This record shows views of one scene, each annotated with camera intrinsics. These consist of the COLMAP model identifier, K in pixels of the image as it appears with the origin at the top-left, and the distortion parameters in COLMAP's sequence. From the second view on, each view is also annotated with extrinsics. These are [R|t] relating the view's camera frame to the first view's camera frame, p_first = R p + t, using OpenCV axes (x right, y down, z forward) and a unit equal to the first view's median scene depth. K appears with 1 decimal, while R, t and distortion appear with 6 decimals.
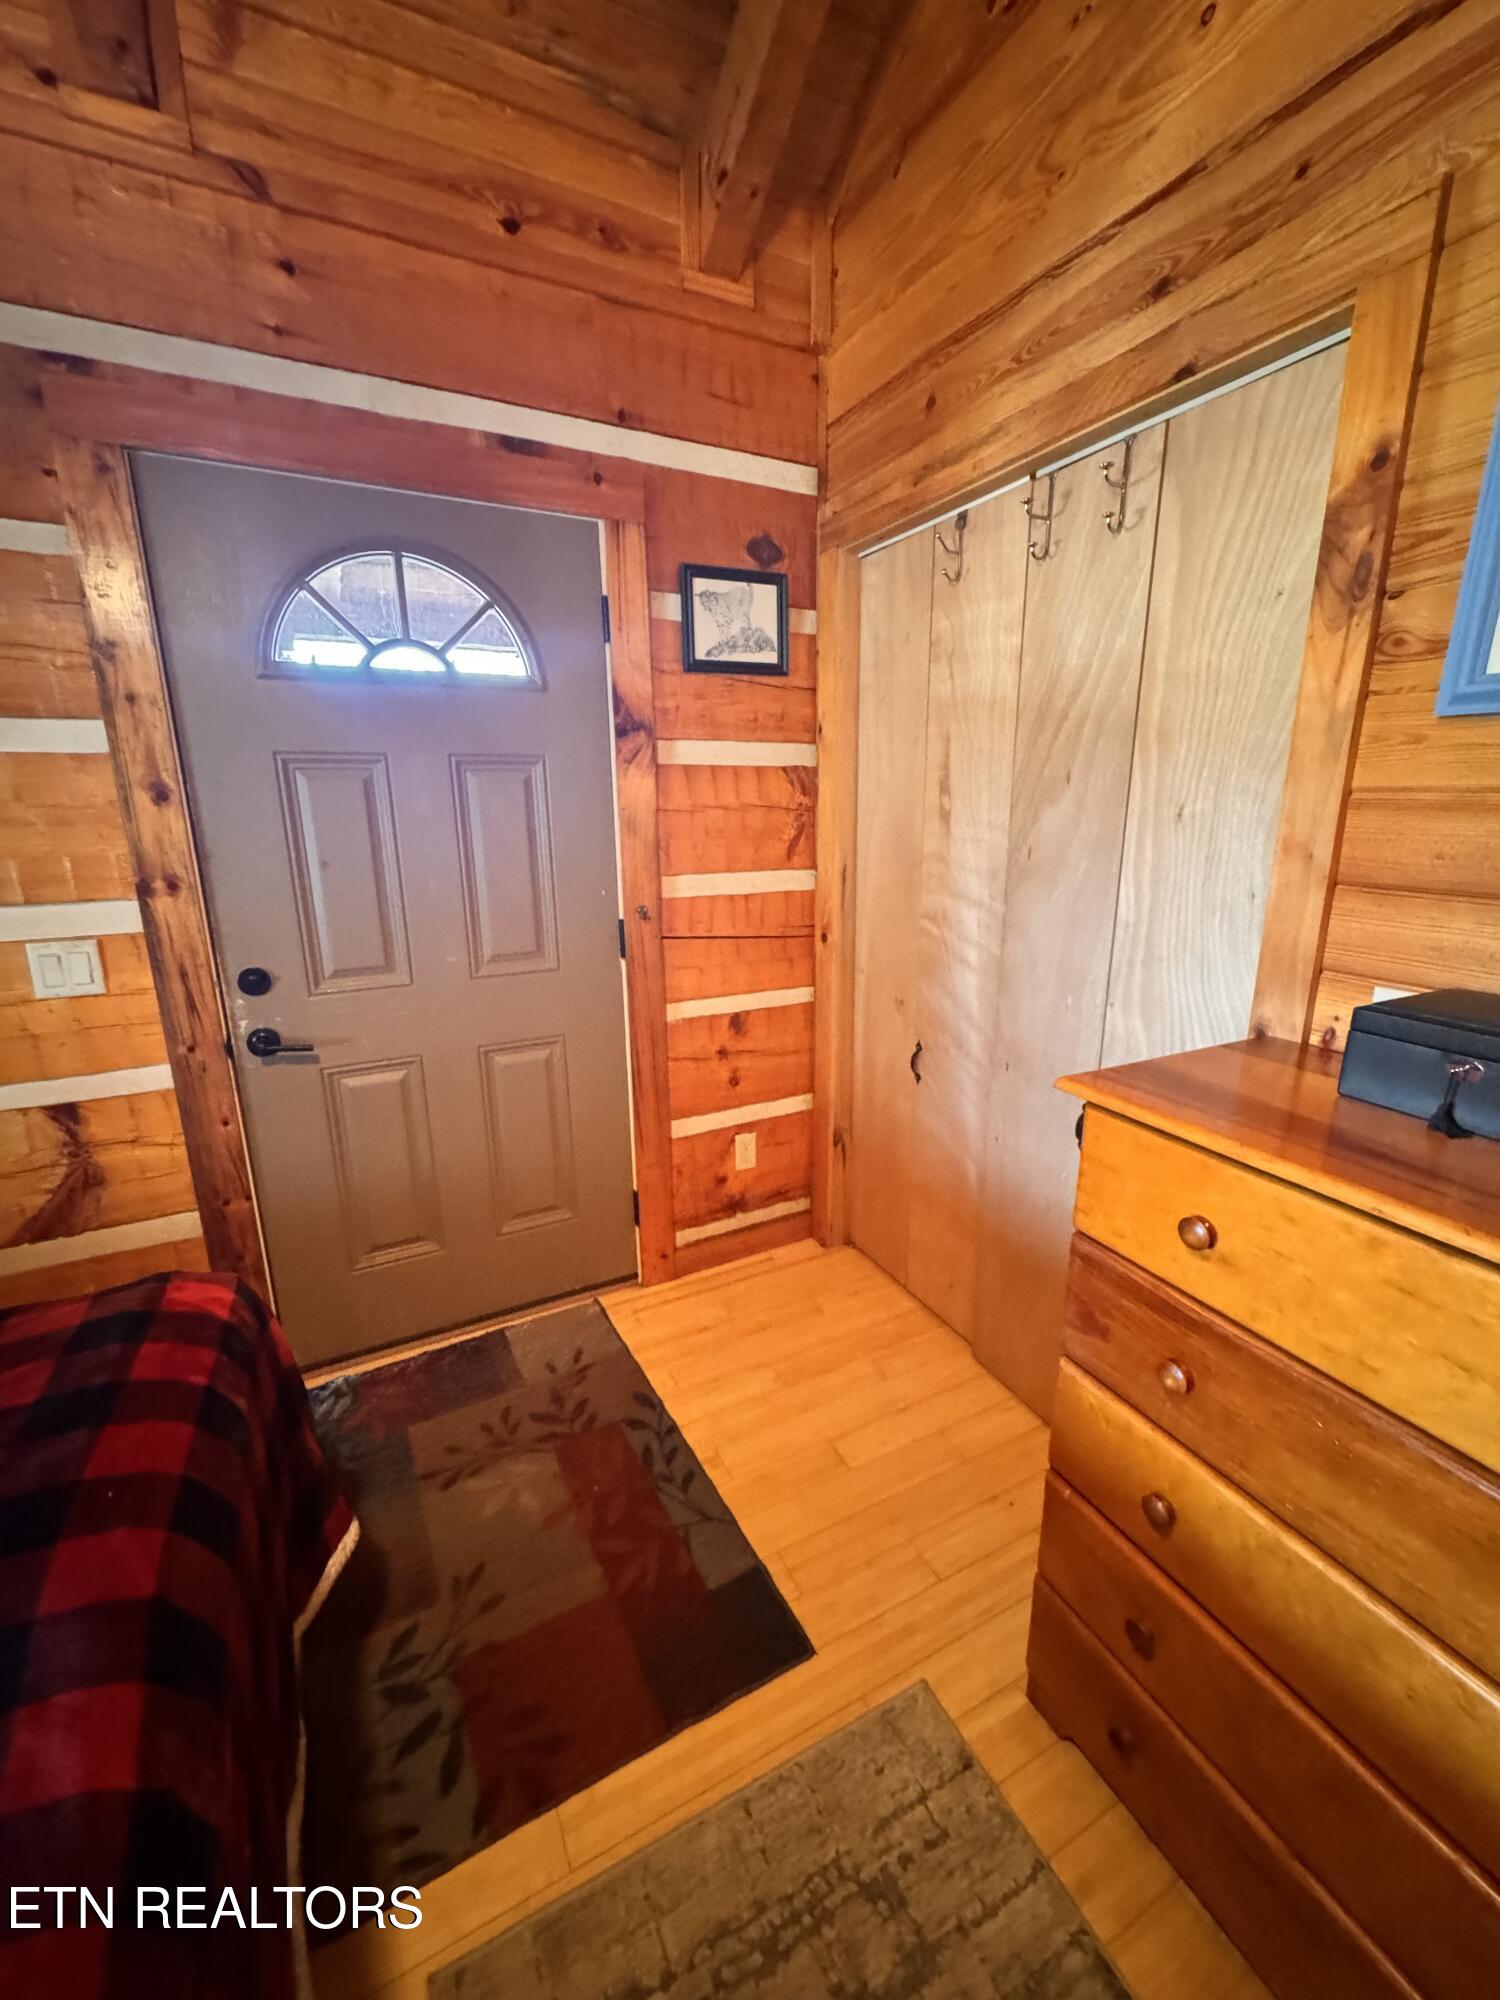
lens RADIAL K [[800.3, 0, 751.2], [0, 800.3, 1005.3], [0, 0, 1]] dist [-0.003215, 0.000640]
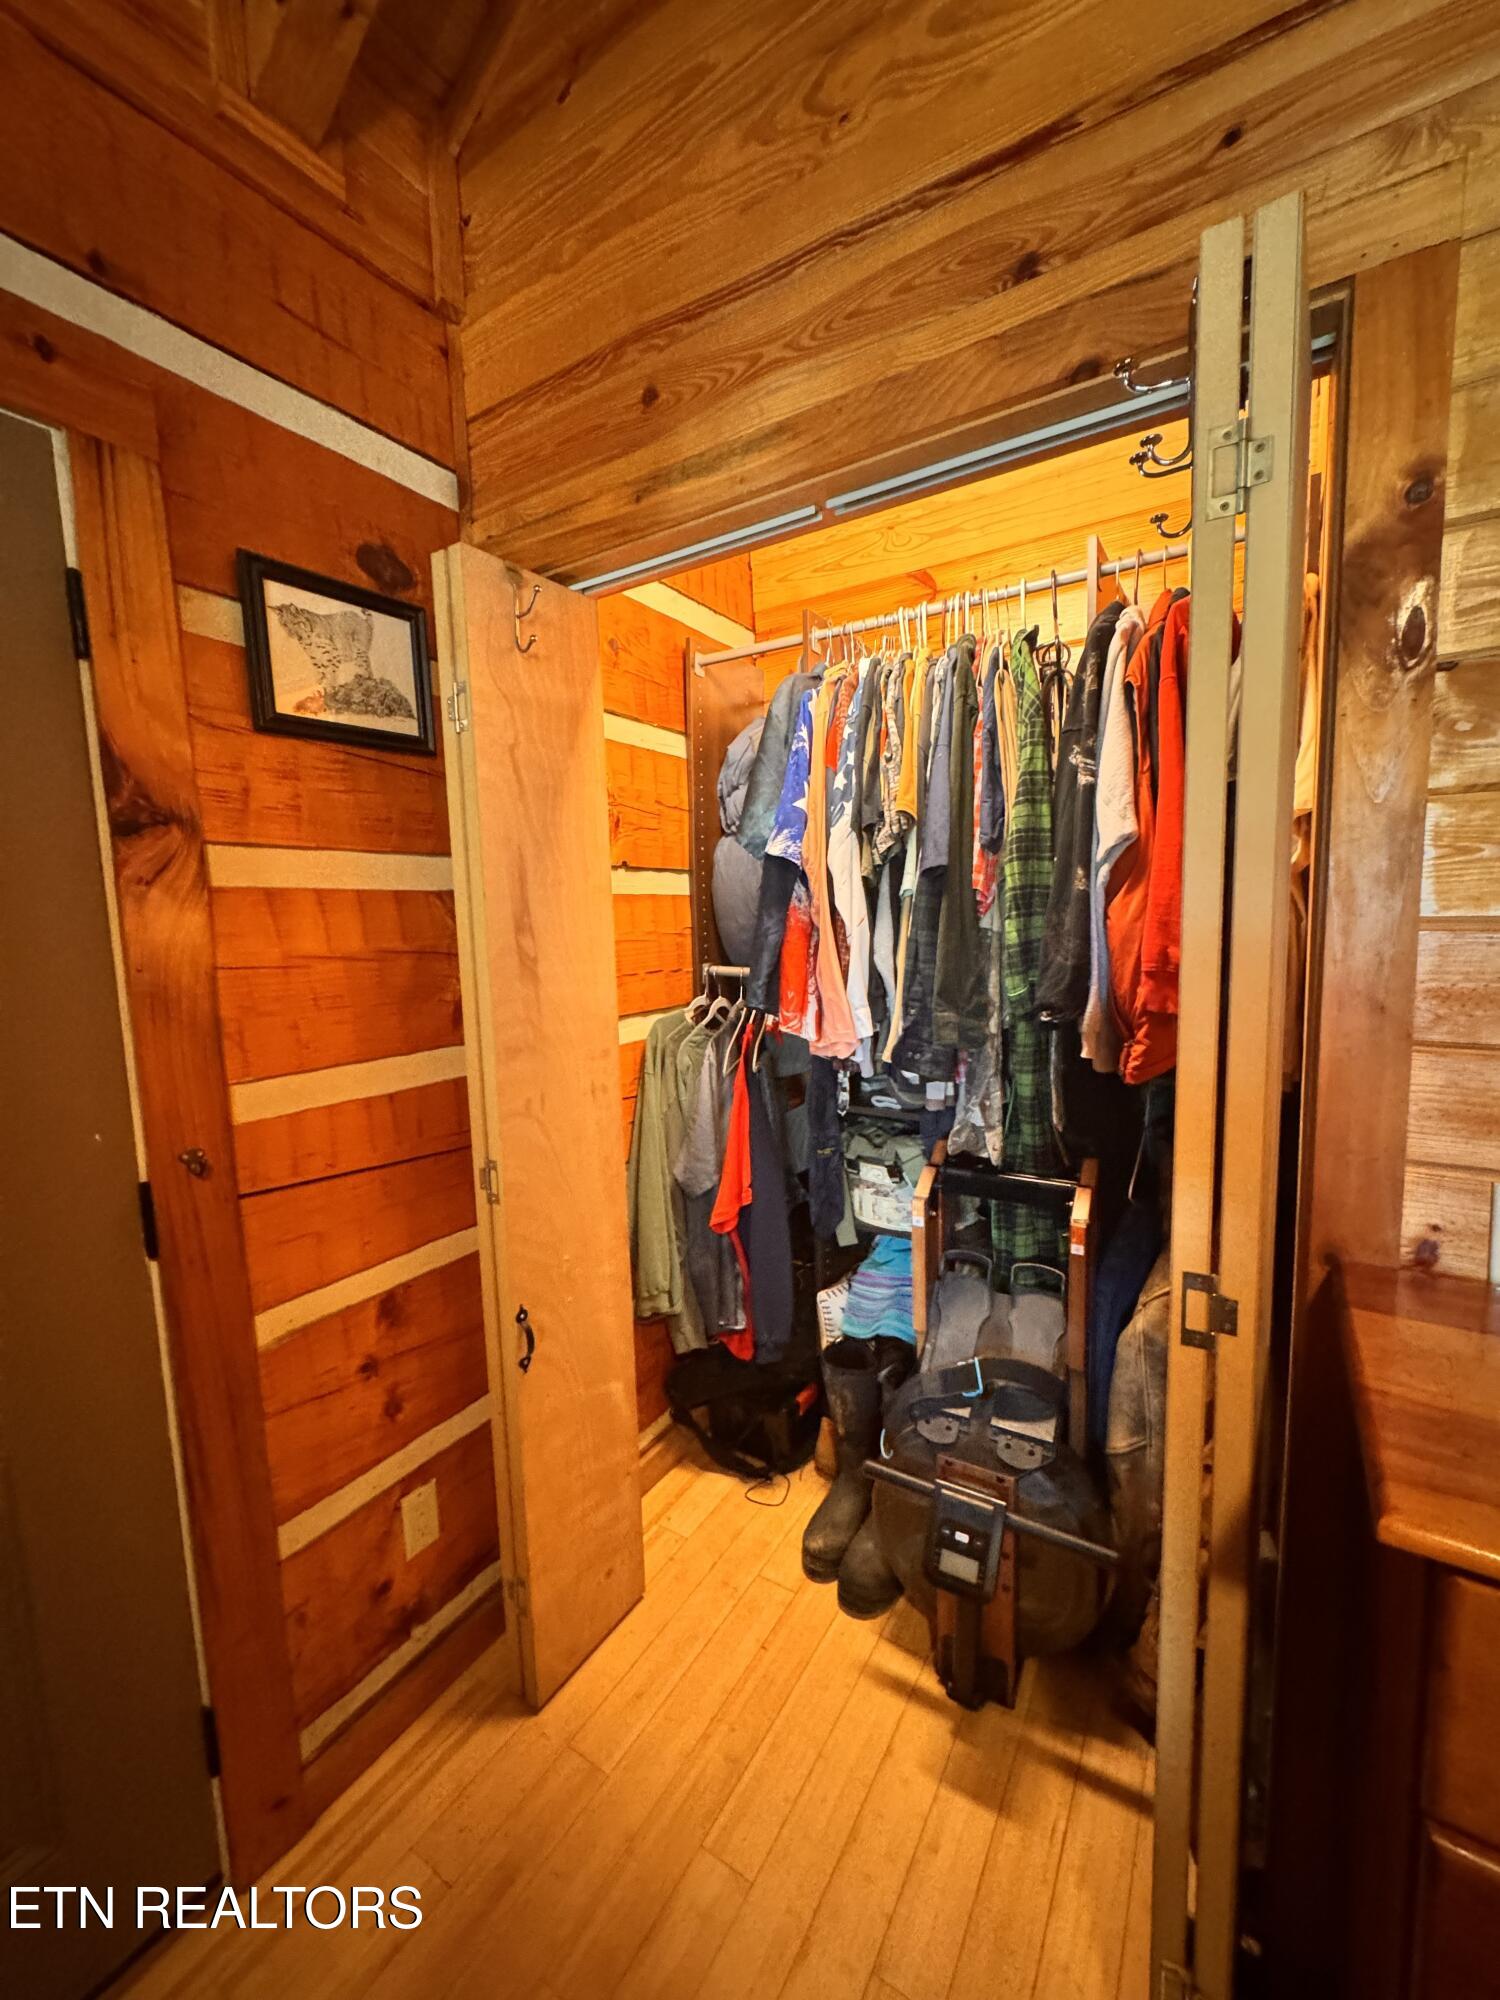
lens RADIAL K [[800.3, 0, 752.3], [0, 800.3, 1000.6], [0, 0, 1]] dist [-0.003215, 0.000640]
pose [[0.860724, -0.072032, 0.503949, -0.083427], [0.148457, 0.982426, -0.113135, -0.114643], [-0.486943, 0.172193, 0.856292, 0.385832]]
